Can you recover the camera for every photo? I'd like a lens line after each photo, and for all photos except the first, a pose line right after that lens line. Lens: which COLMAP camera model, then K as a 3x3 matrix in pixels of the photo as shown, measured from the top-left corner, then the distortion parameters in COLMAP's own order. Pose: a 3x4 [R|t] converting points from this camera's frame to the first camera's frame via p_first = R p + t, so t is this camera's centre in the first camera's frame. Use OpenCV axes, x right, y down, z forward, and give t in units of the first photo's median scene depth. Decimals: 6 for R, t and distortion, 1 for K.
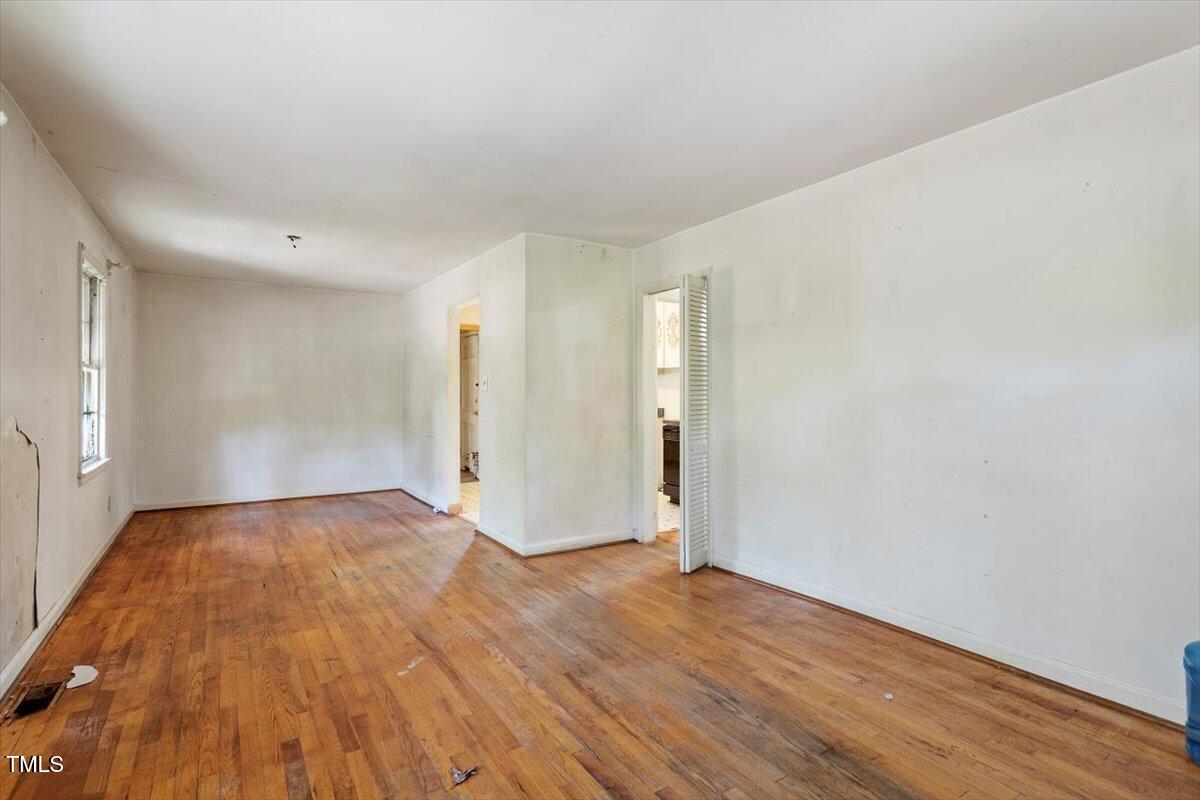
lens RADIAL K [[578.0, 0, 604.9], [0, 578.0, 383.1], [0, 0, 1]] dist [-0.000494, 0.000360]
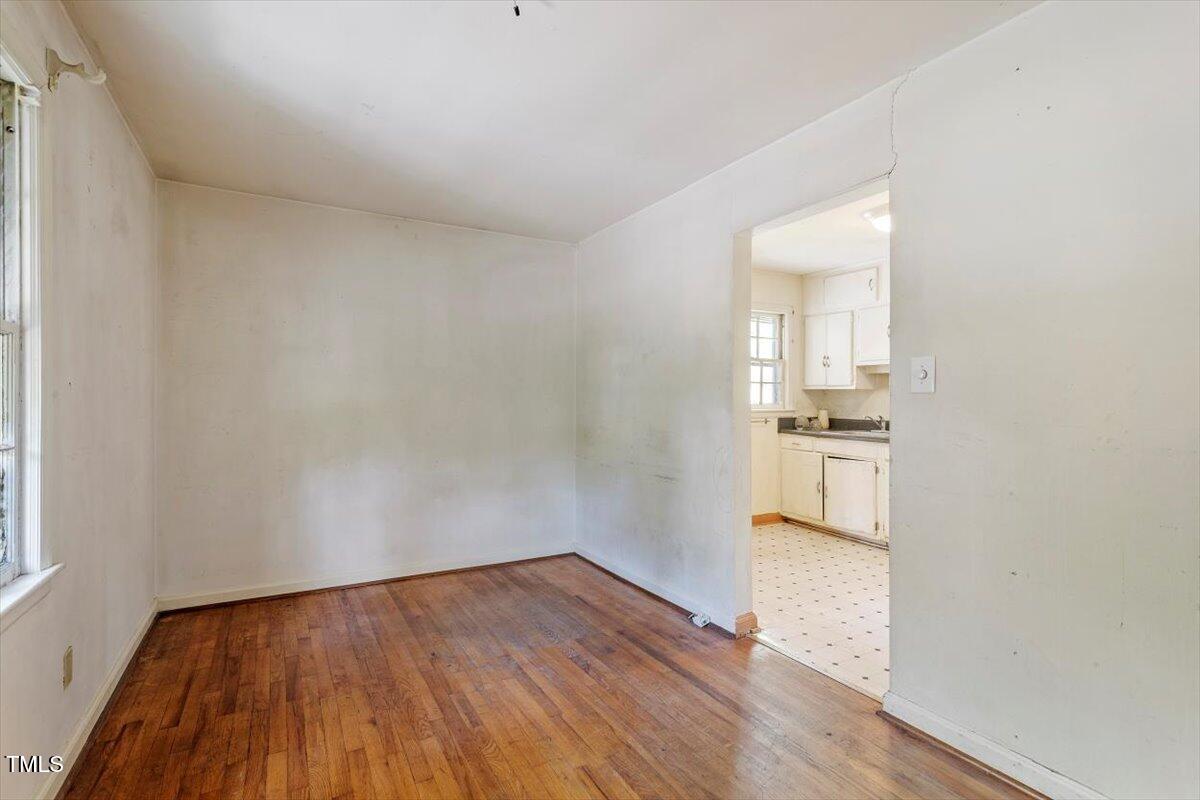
lens RADIAL K [[578.0, 0, 600.1], [0, 578.0, 400.9], [0, 0, 1]] dist [-0.000494, 0.000360]
pose [[0.997153, 0.003949, -0.075305, -0.344134], [-0.002527, 0.999817, 0.018970, 0.009710], [0.075366, -0.018726, 0.996980, 0.473865]]
